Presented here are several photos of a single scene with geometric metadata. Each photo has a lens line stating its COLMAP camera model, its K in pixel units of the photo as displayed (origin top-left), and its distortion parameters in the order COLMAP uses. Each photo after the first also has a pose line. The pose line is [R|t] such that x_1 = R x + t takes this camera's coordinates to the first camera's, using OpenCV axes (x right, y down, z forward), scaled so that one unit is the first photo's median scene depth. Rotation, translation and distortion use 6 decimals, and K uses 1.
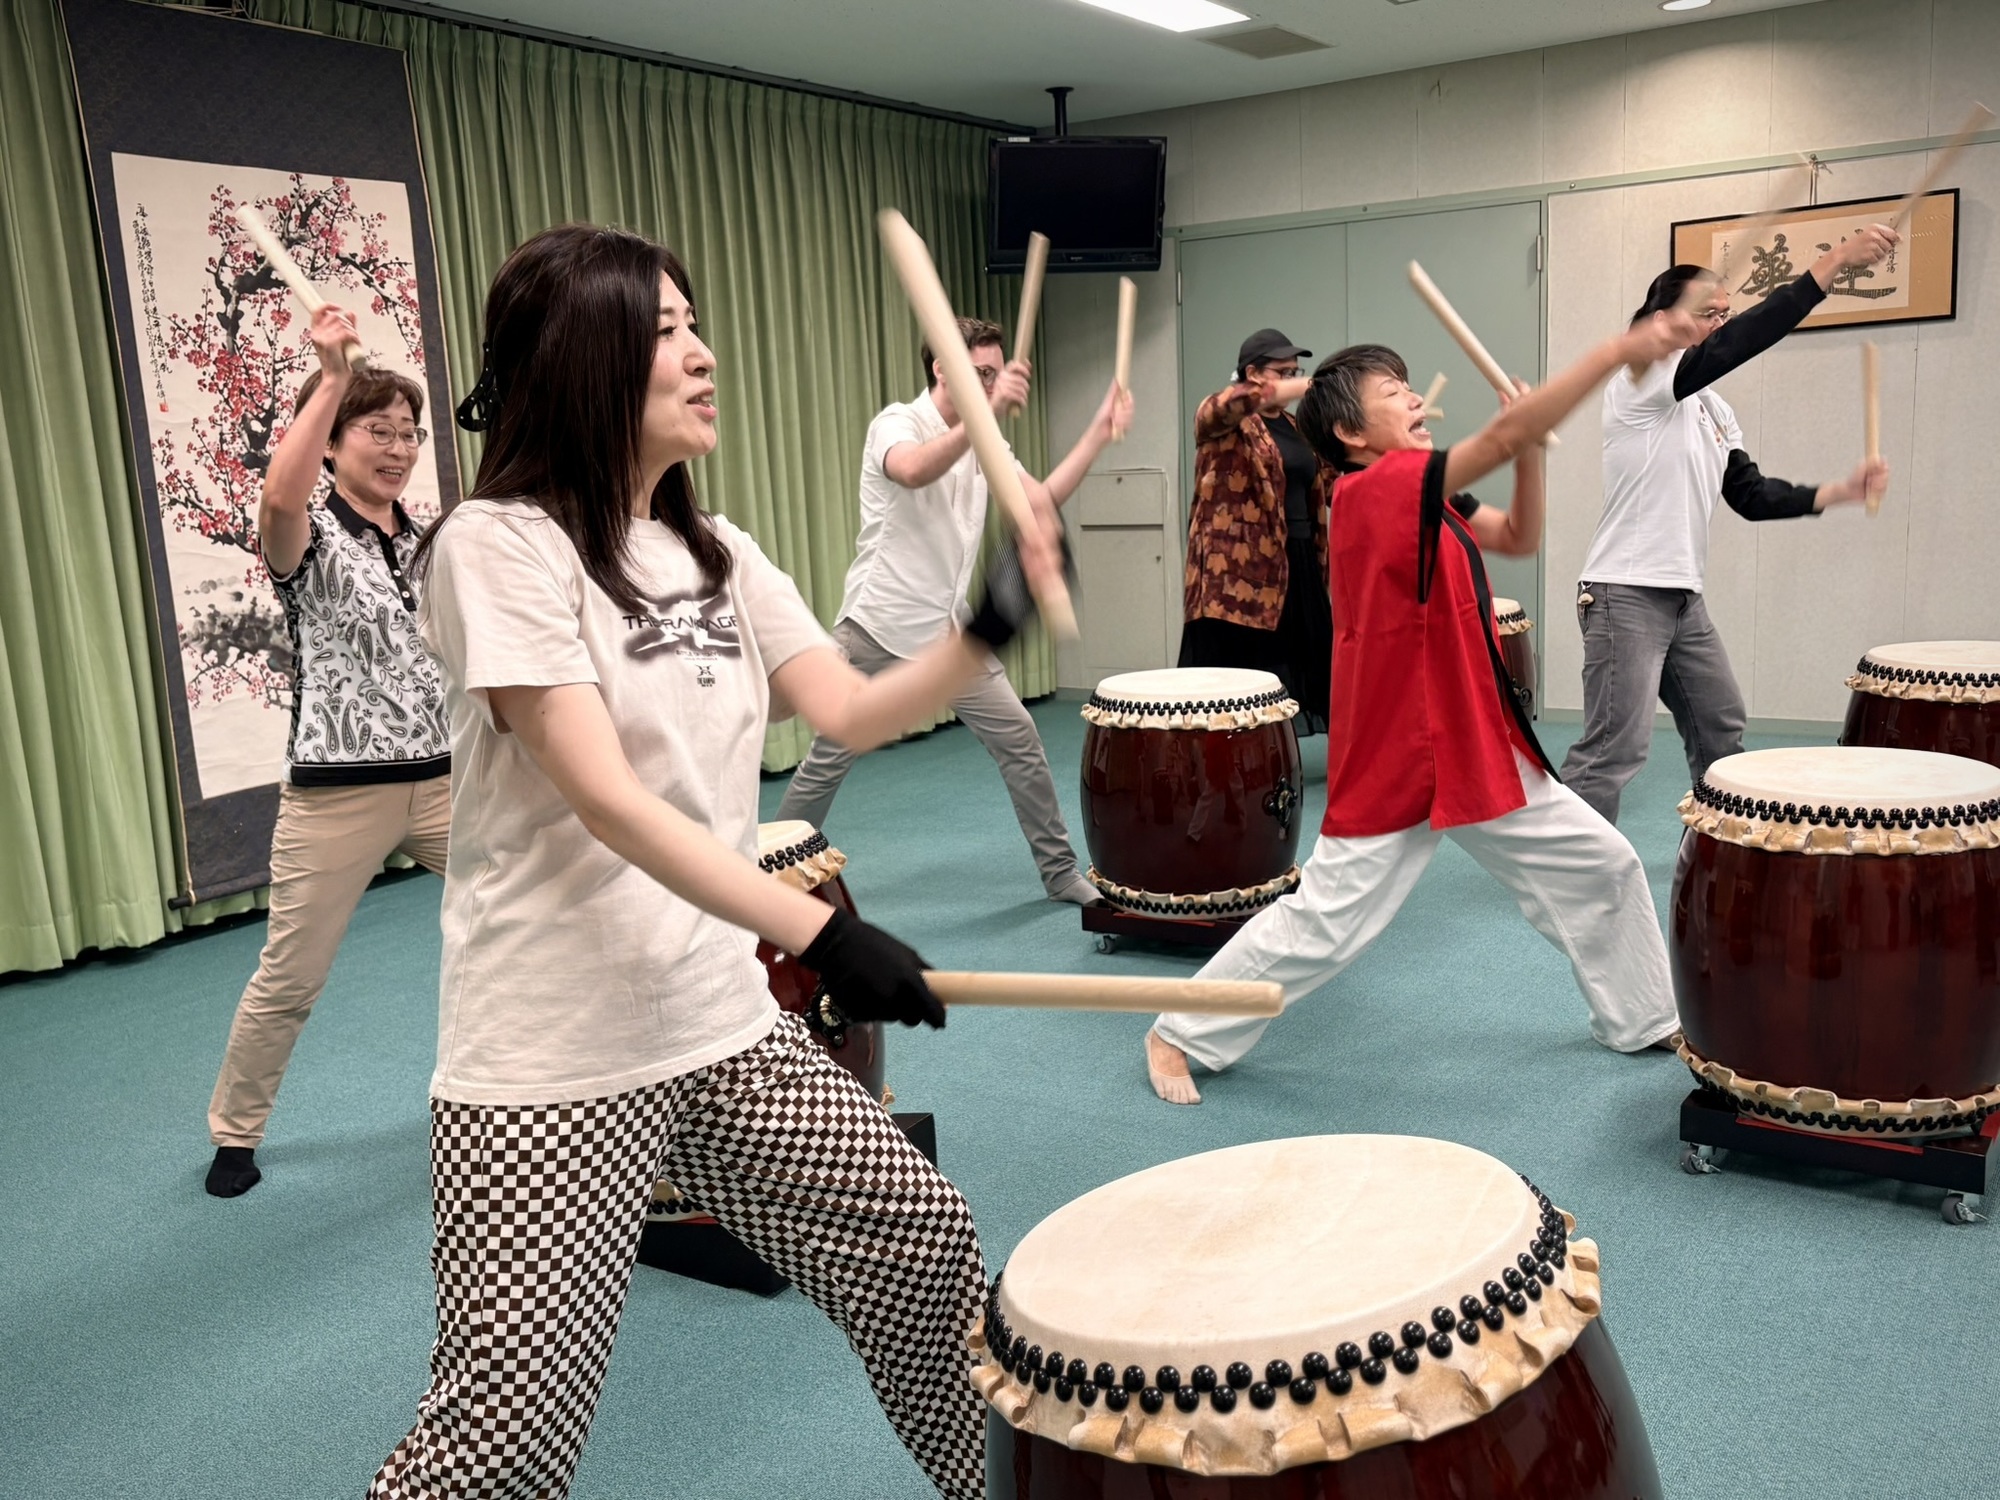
lens RADIAL K [[1730.3, 0, 1013.1], [0, 1730.3, 761.8], [0, 0, 1]] dist [0.012384, 0.015794]
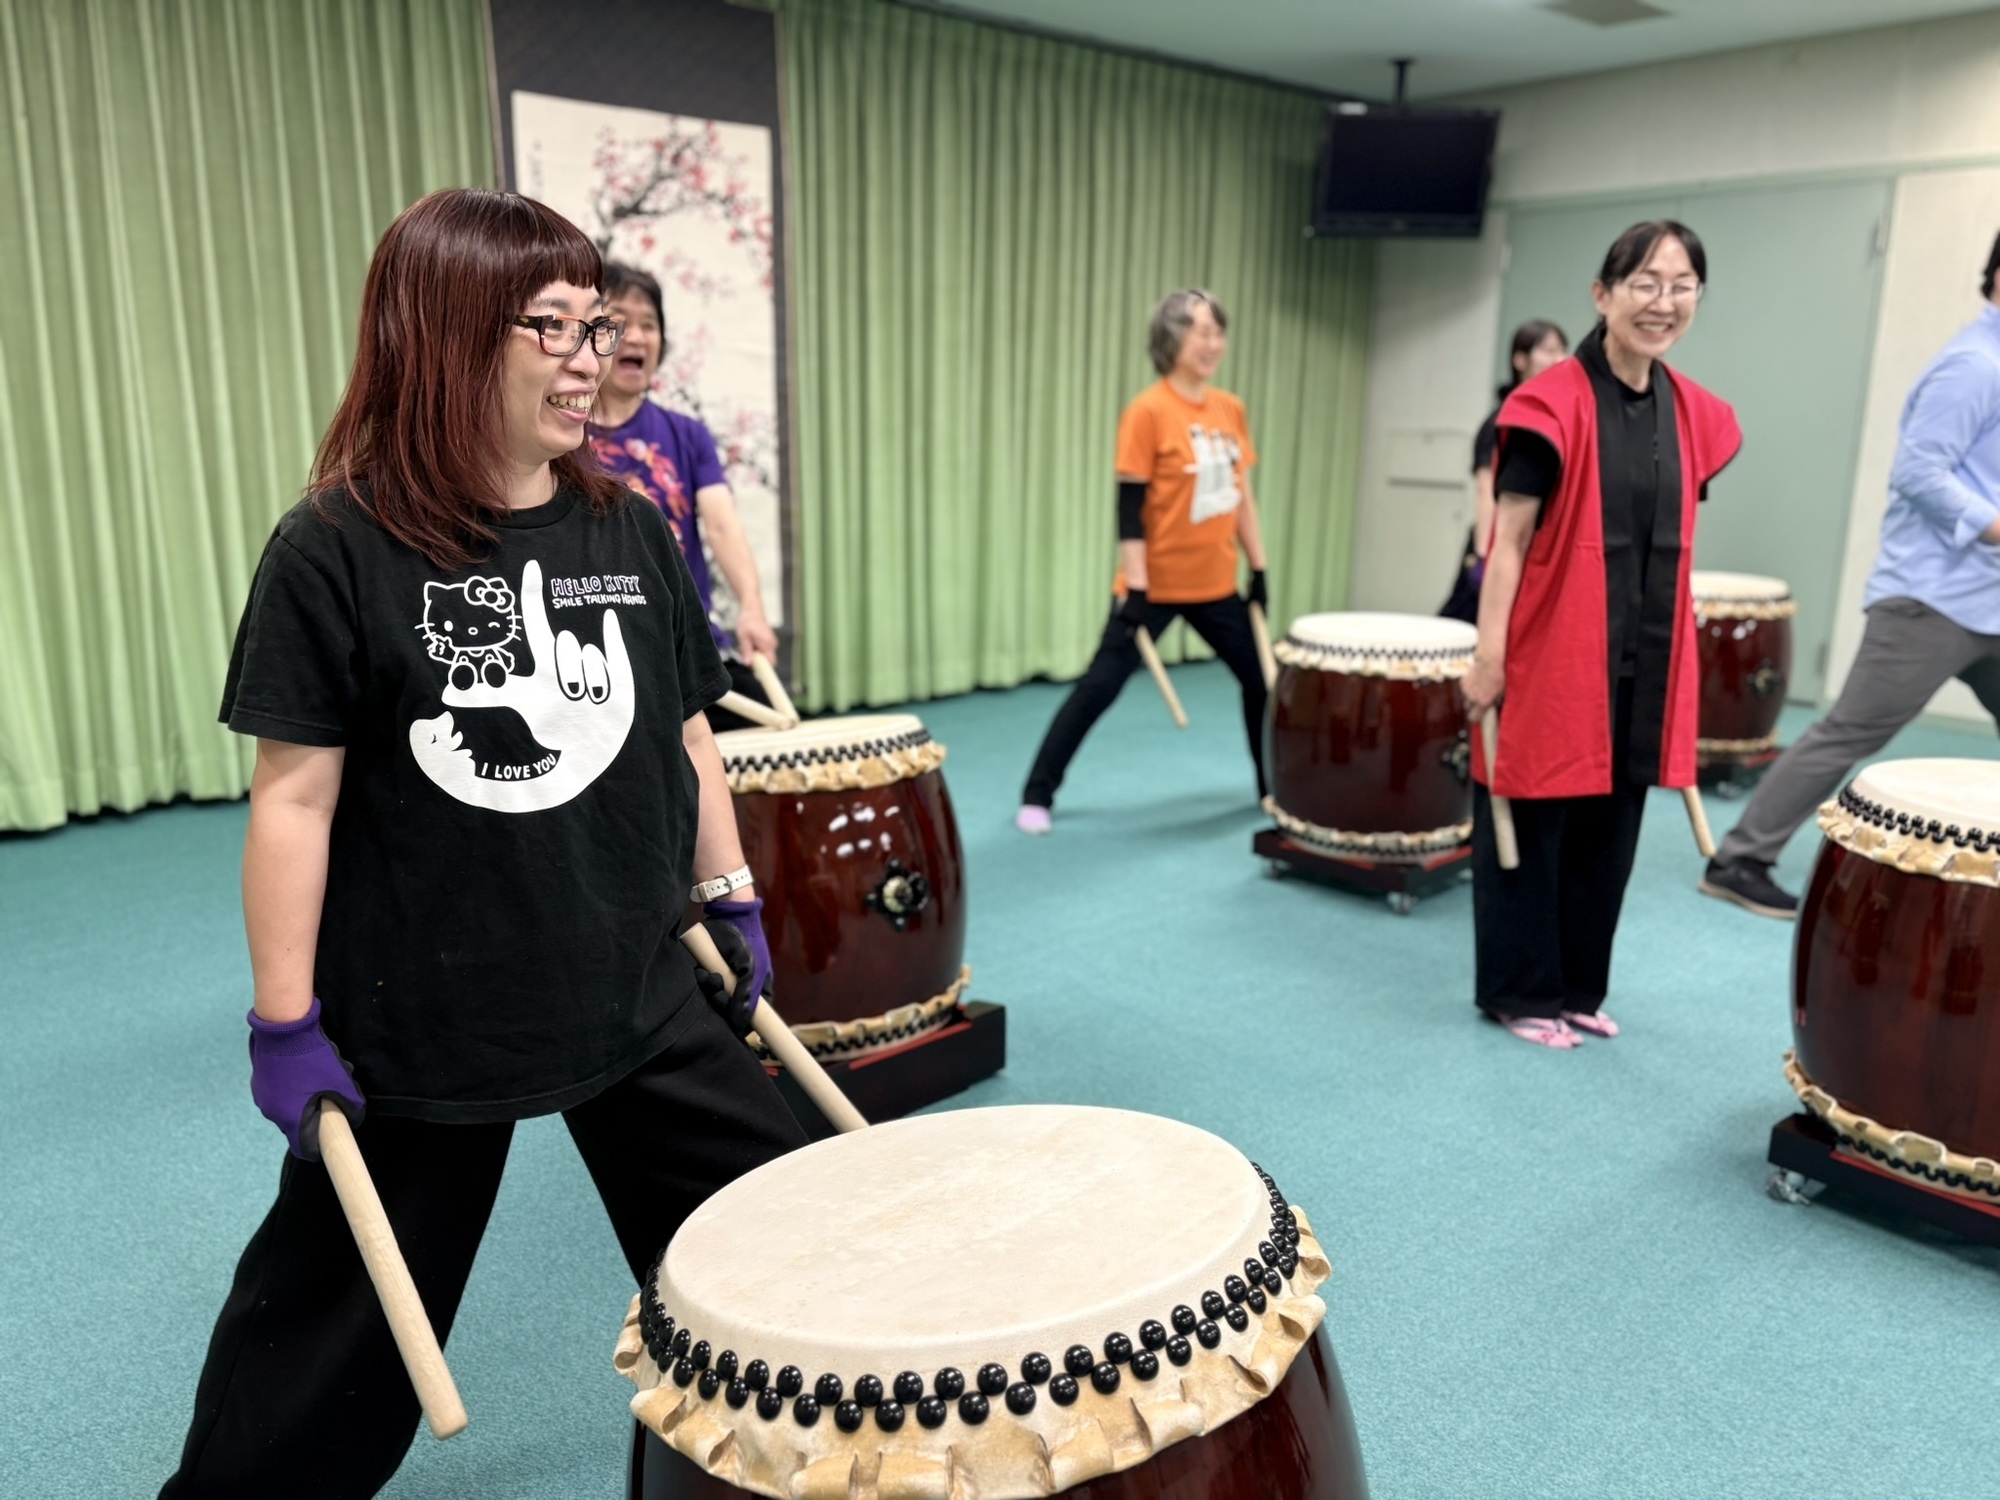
lens RADIAL K [[1483.8, 0, 1011.6], [0, 1483.8, 746.7], [0, 0, 1]] dist [0.014592, -0.024255]
pose [[0.963221, 0.119100, -0.240874, 0.097520], [-0.108119, 0.992424, 0.058349, -0.003948], [0.245998, -0.030160, 0.968801, 0.082315]]
